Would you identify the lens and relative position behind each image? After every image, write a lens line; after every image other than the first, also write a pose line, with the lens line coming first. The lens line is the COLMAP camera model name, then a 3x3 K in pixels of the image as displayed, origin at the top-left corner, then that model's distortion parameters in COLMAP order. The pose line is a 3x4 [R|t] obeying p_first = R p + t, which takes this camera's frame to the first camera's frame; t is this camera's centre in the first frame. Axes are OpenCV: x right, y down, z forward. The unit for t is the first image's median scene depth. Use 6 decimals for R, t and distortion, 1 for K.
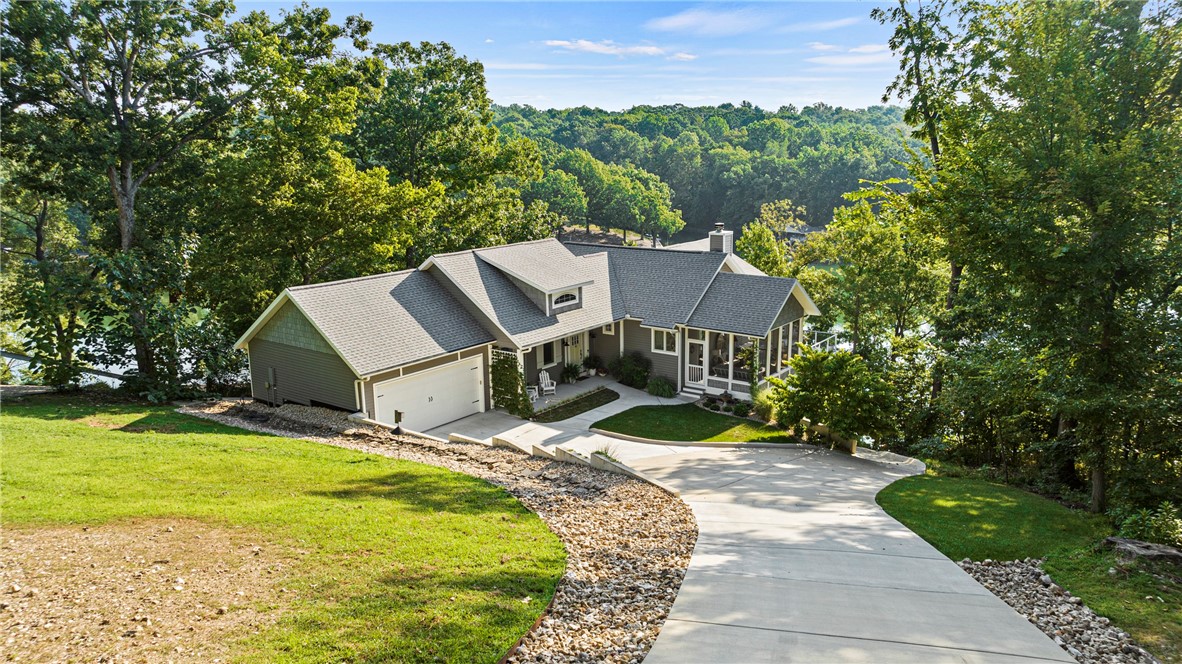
lens RADIAL K [[851.3, 0, 589.9], [0, 851.3, 335.1], [0, 0, 1]] dist [-0.012508, 0.009845]
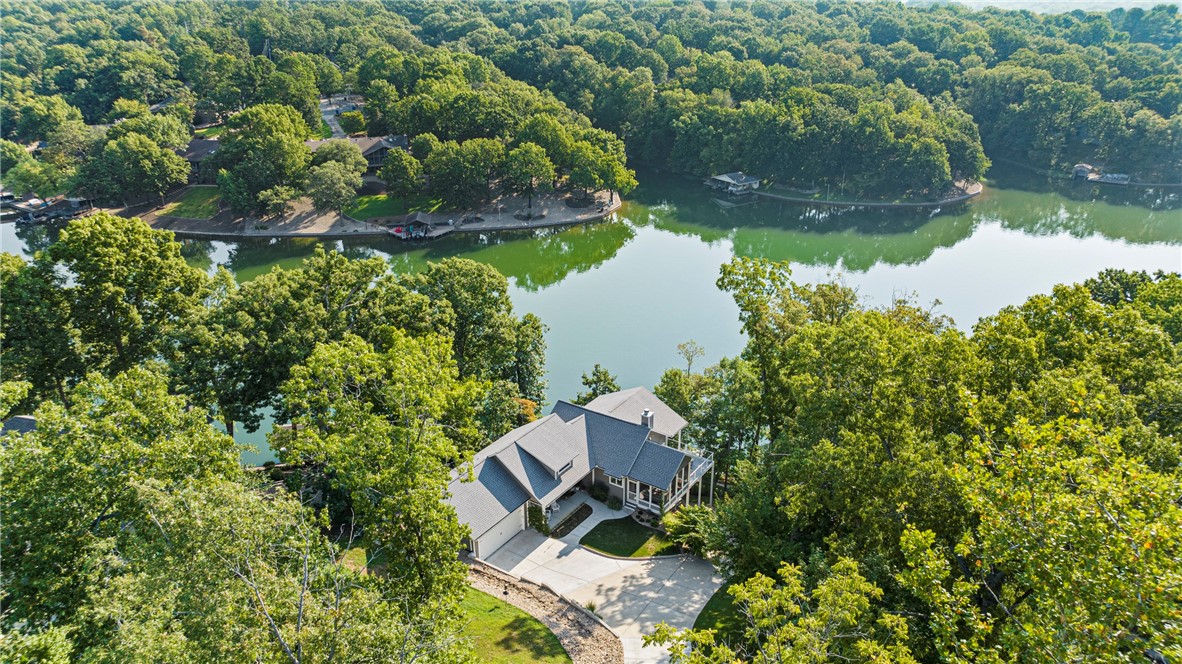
lens RADIAL K [[851.3, 0, 593.8], [0, 851.3, 330.2], [0, 0, 1]] dist [-0.012508, 0.009845]
pose [[0.998490, -0.012315, 0.053532, -0.060899], [0.002243, 0.982874, 0.184264, -0.689324], [-0.054884, -0.183866, 0.981418, -0.814480]]
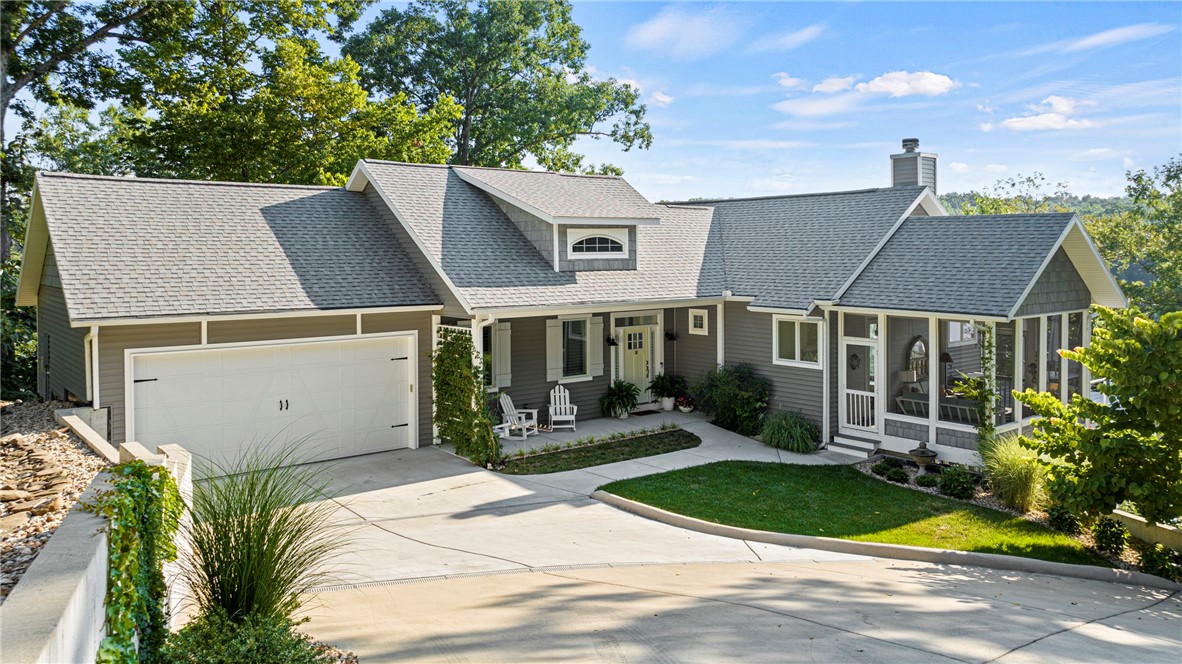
lens RADIAL K [[851.3, 0, 602.2], [0, 851.3, 272.1], [0, 0, 1]] dist [-0.012508, 0.009845]
pose [[0.971816, 0.014805, -0.235275, 0.096510], [-0.061428, 0.979452, -0.192095, 0.073919], [0.227597, 0.201133, 0.952757, 0.491899]]
